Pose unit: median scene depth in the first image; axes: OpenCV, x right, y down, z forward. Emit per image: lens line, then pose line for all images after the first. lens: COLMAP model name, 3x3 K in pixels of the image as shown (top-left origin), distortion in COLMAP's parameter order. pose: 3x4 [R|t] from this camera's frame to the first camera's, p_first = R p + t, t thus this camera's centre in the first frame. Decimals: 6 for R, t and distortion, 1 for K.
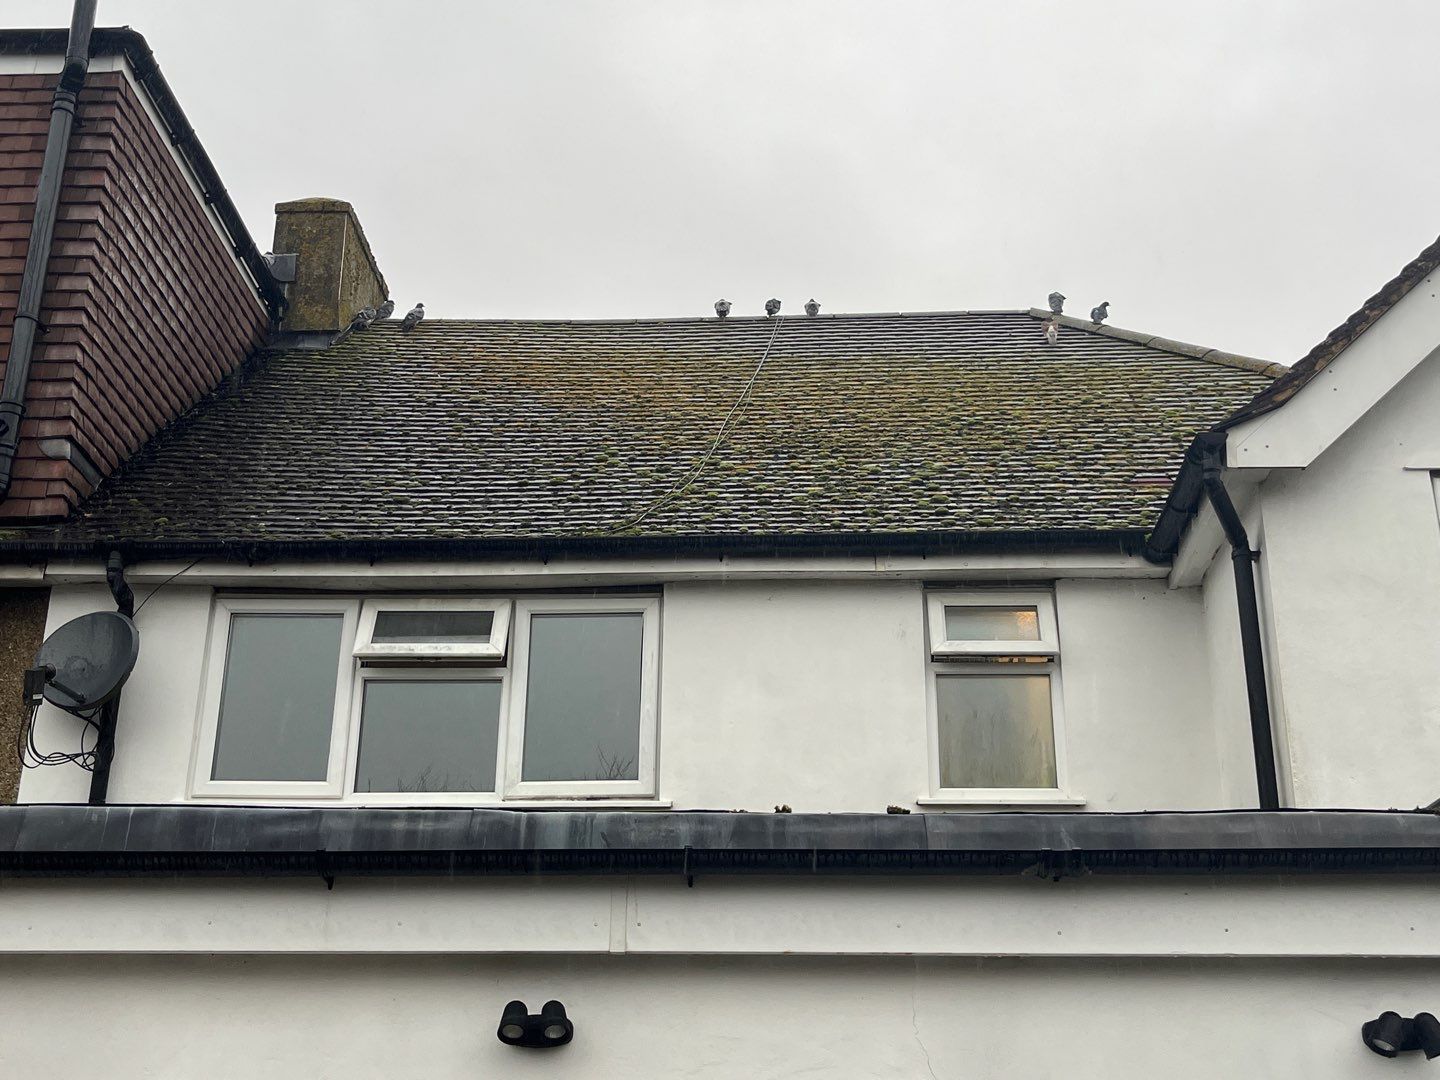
lens RADIAL K [[1798.1, 0, 718.4], [0, 1798.1, 525.4], [0, 0, 1]] dist [0.025777, 0.000000]
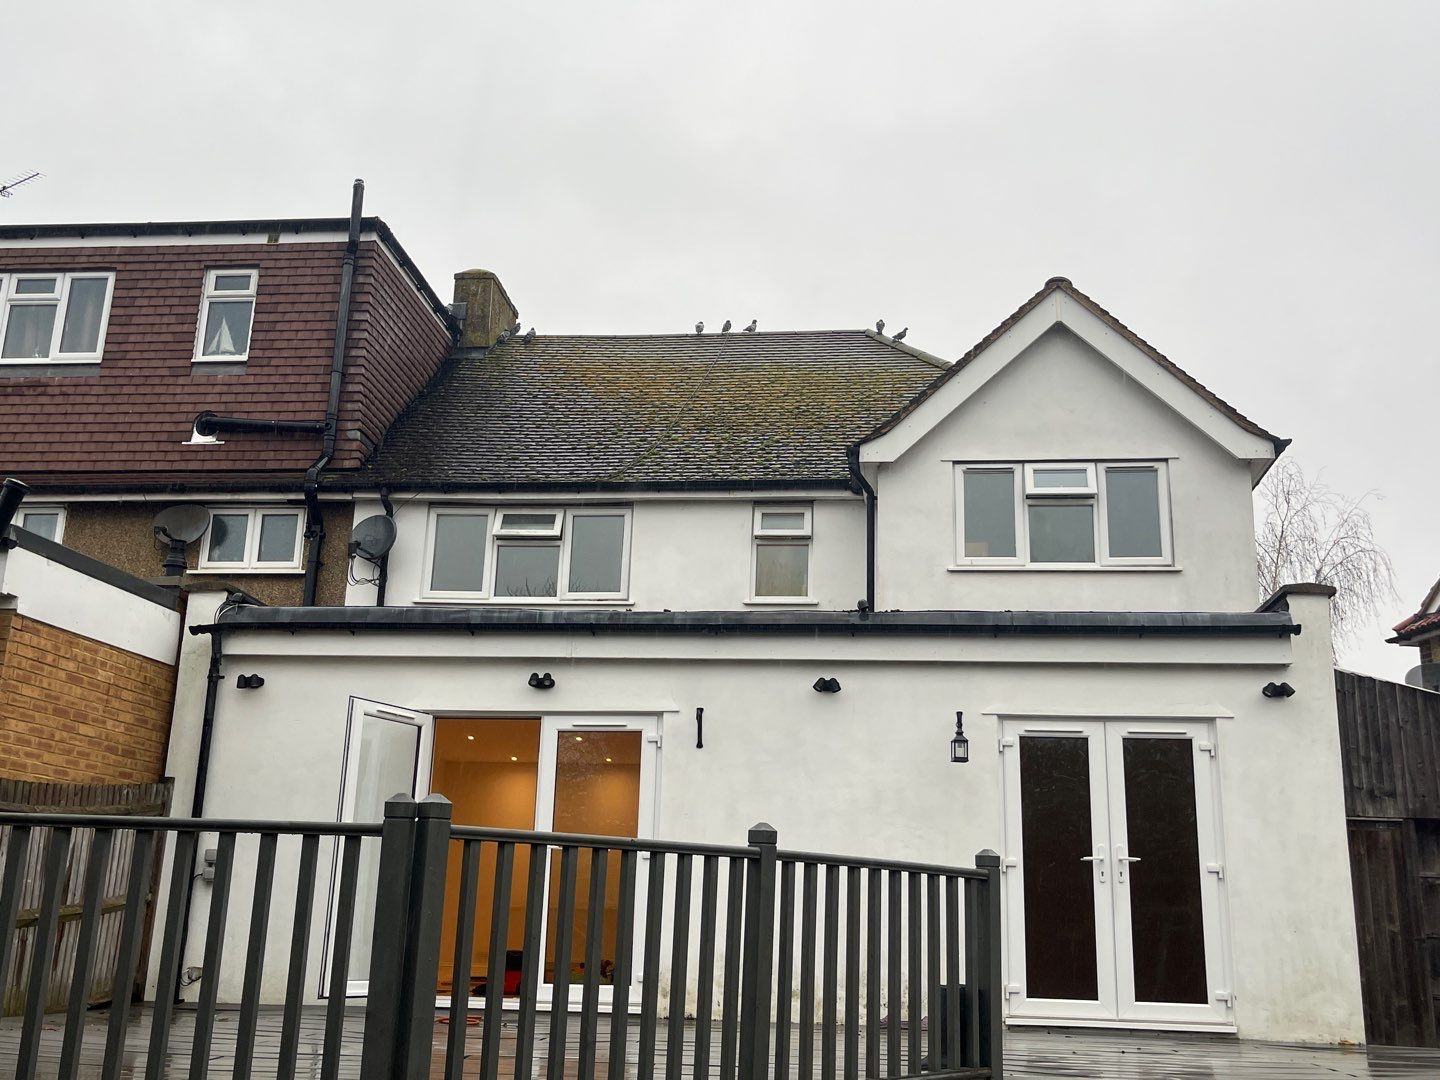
lens RADIAL K [[1446.5, 0, 730.2], [0, 1446.5, 546.4], [0, 0, 1]] dist [0.031011, 0.000000]
pose [[0.997884, 0.003370, -0.064939, 0.200813], [0.004853, 0.992011, 0.126058, -0.134686], [0.064845, -0.126106, 0.989895, -0.728951]]
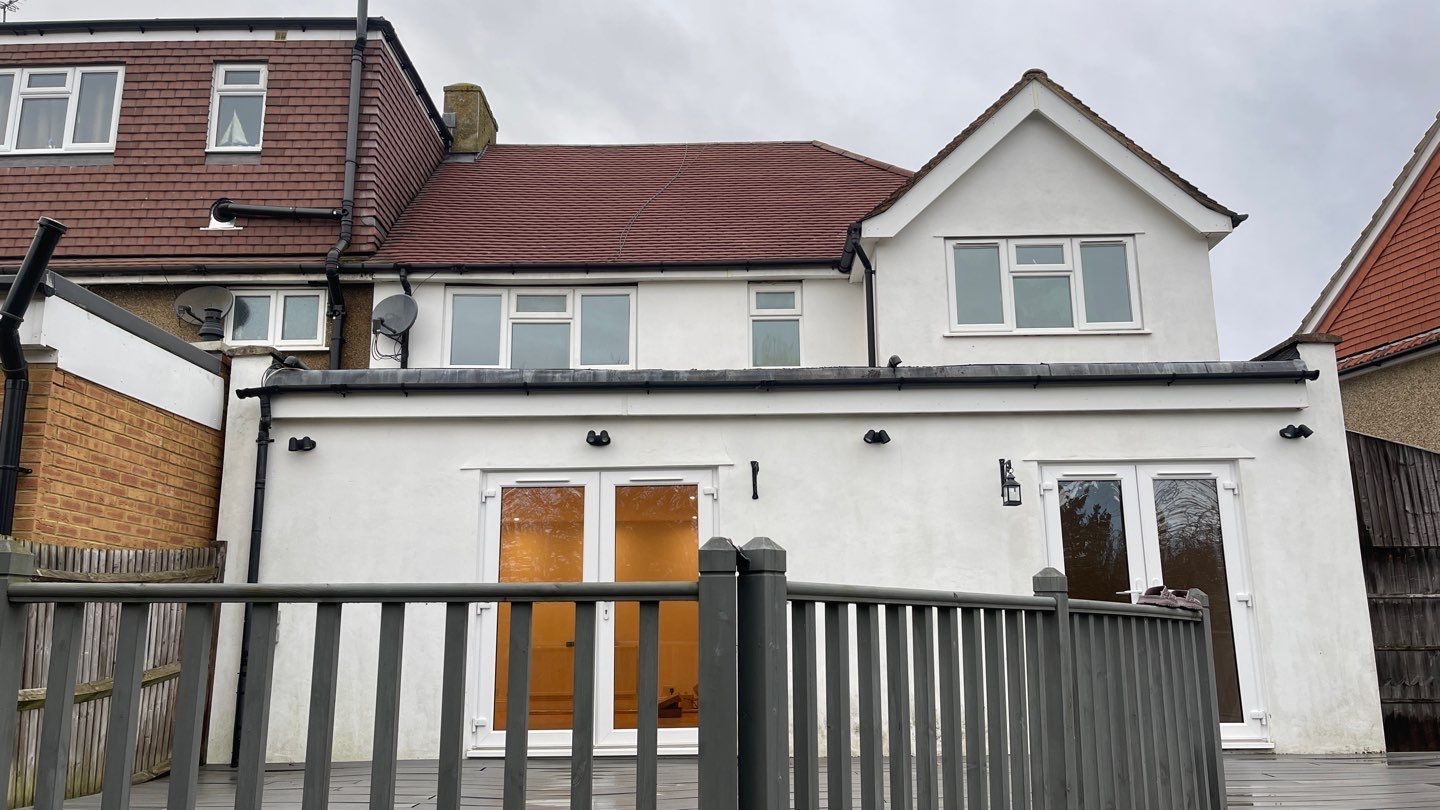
lens RADIAL K [[1096.3, 0, 722.7], [0, 1096.3, 421.3], [0, 0, 1]] dist [0.053920, -0.056286]
pose [[0.999011, -0.009588, 0.043427, 0.016313], [0.001572, 0.983485, 0.180982, -0.048941], [-0.044445, -0.180734, 0.982527, -0.461322]]
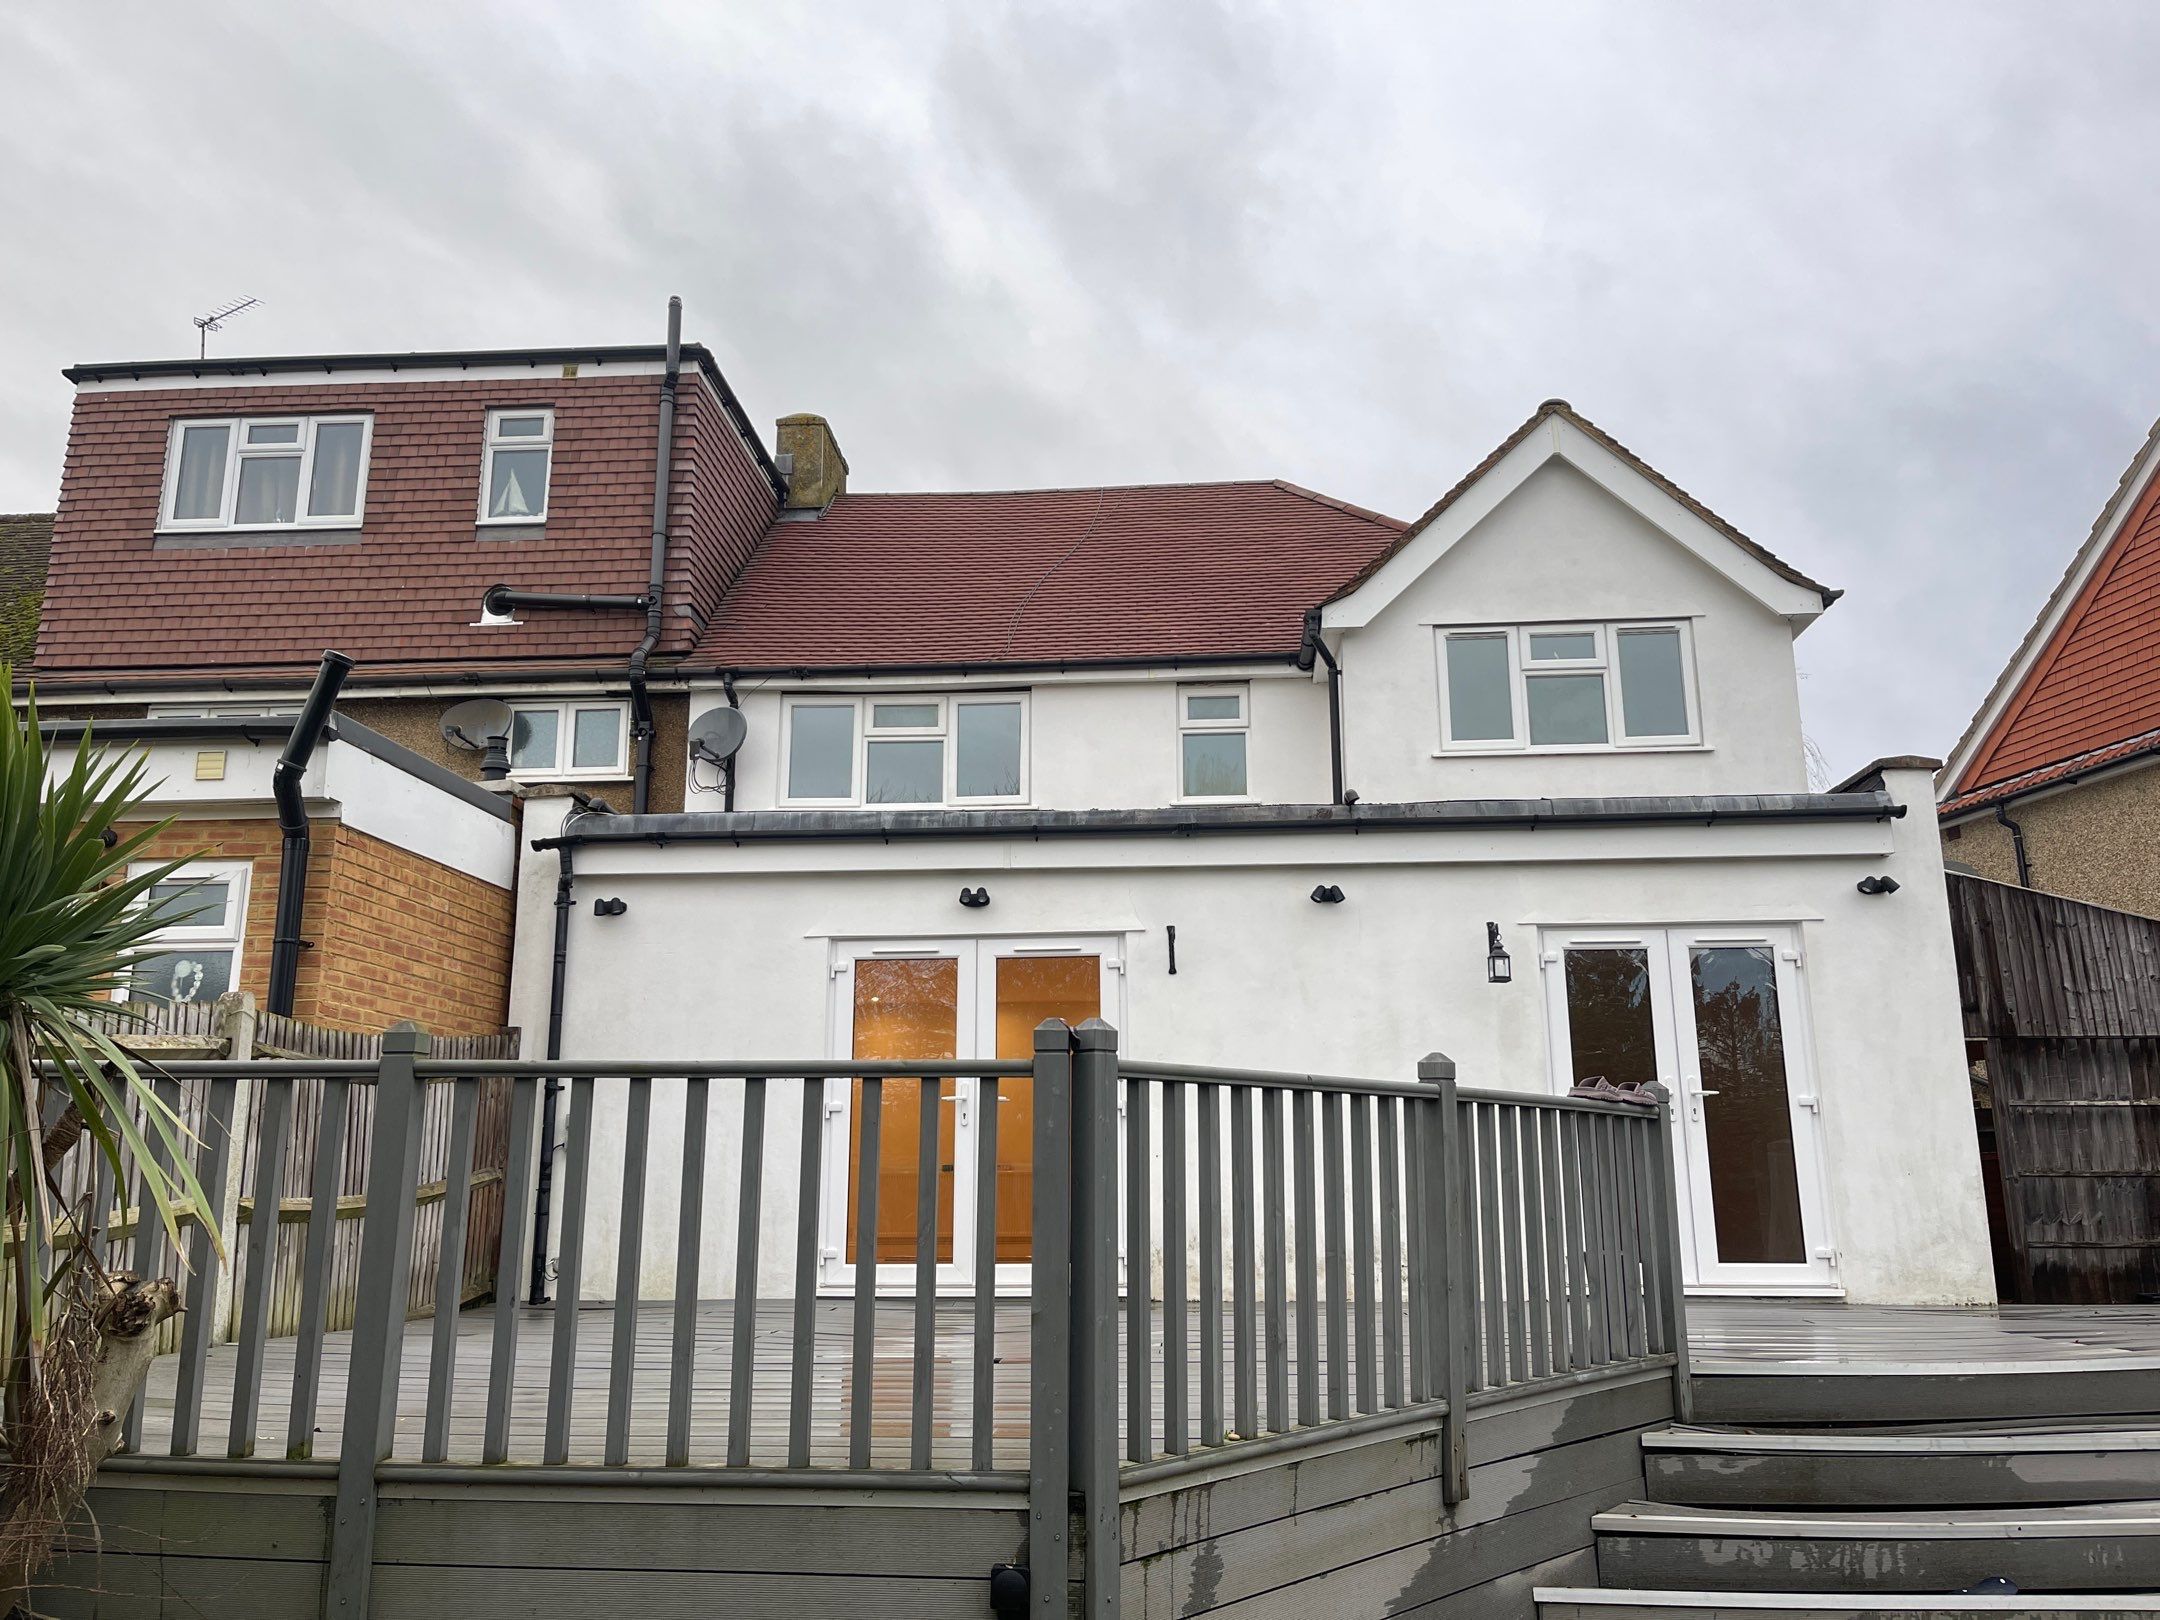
lens RADIAL K [[1648.6, 0, 1075.1], [0, 1648.6, 822.8], [0, 0, 1]] dist [0.053301, -0.058918]
pose [[0.999617, -0.016567, -0.022156, 0.047216], [0.019965, 0.986384, 0.163243, -0.101101], [0.019150, -0.163623, 0.986337, -0.648291]]
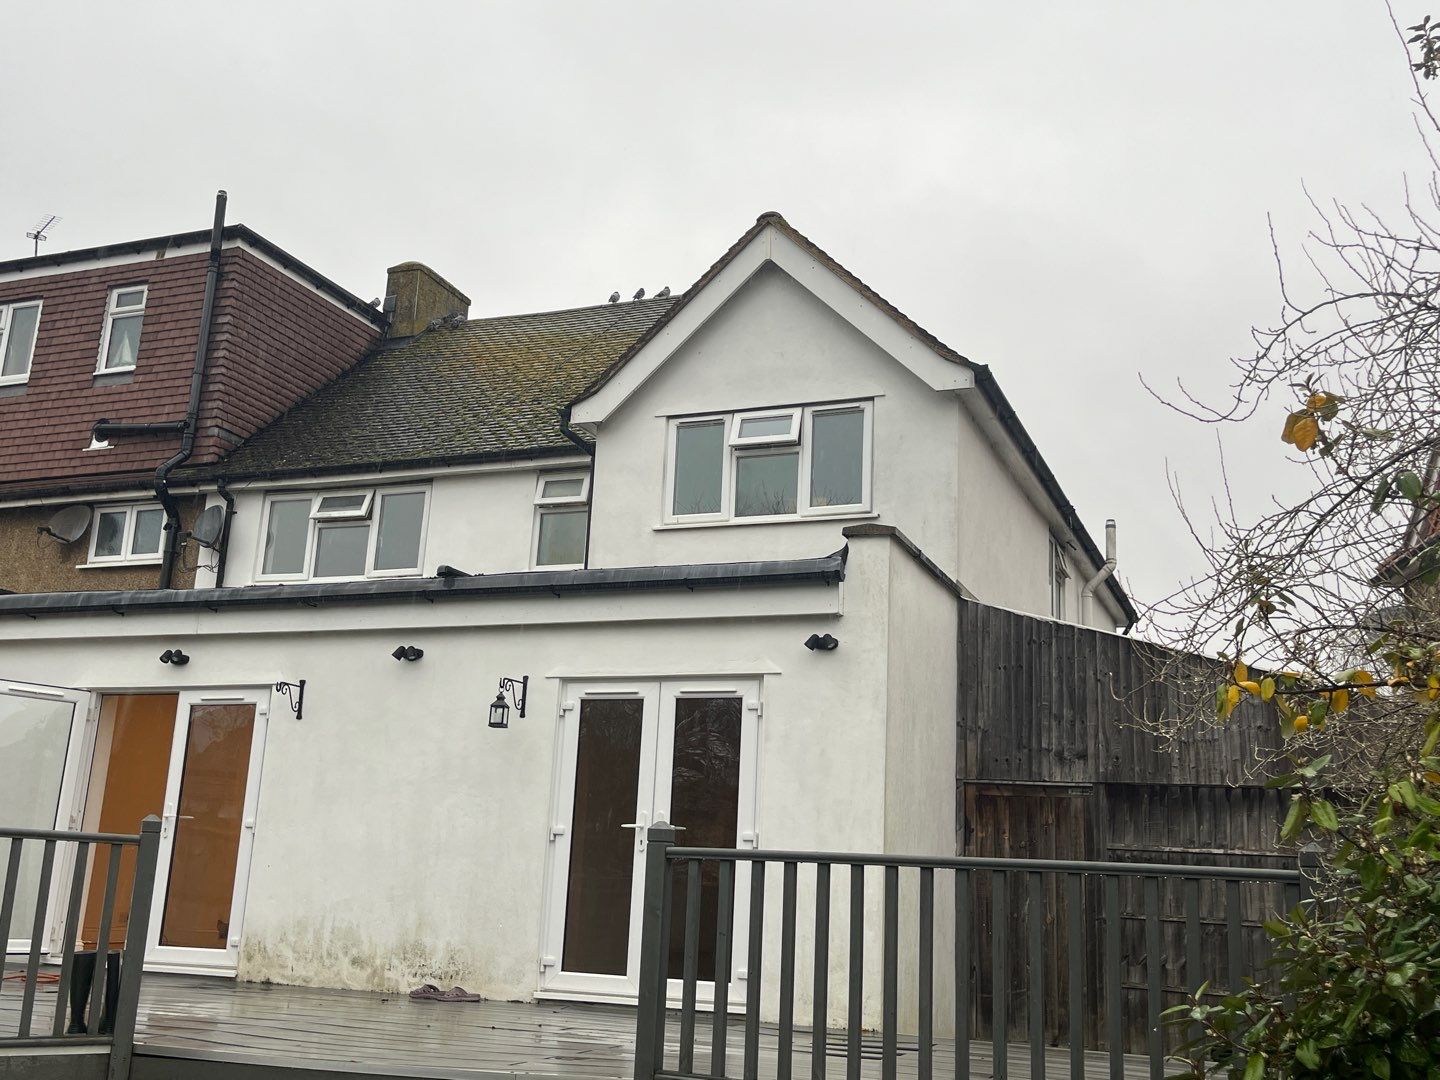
lens RADIAL K [[1446.5, 0, 714.1], [0, 1446.5, 535.6], [0, 0, 1]] dist [0.031011, 0.000000]
pose [[0.941640, -0.046656, -0.333372, 0.889781], [0.091945, 0.988338, 0.121386, -0.082330], [0.323821, -0.144954, 0.934948, -0.559081]]
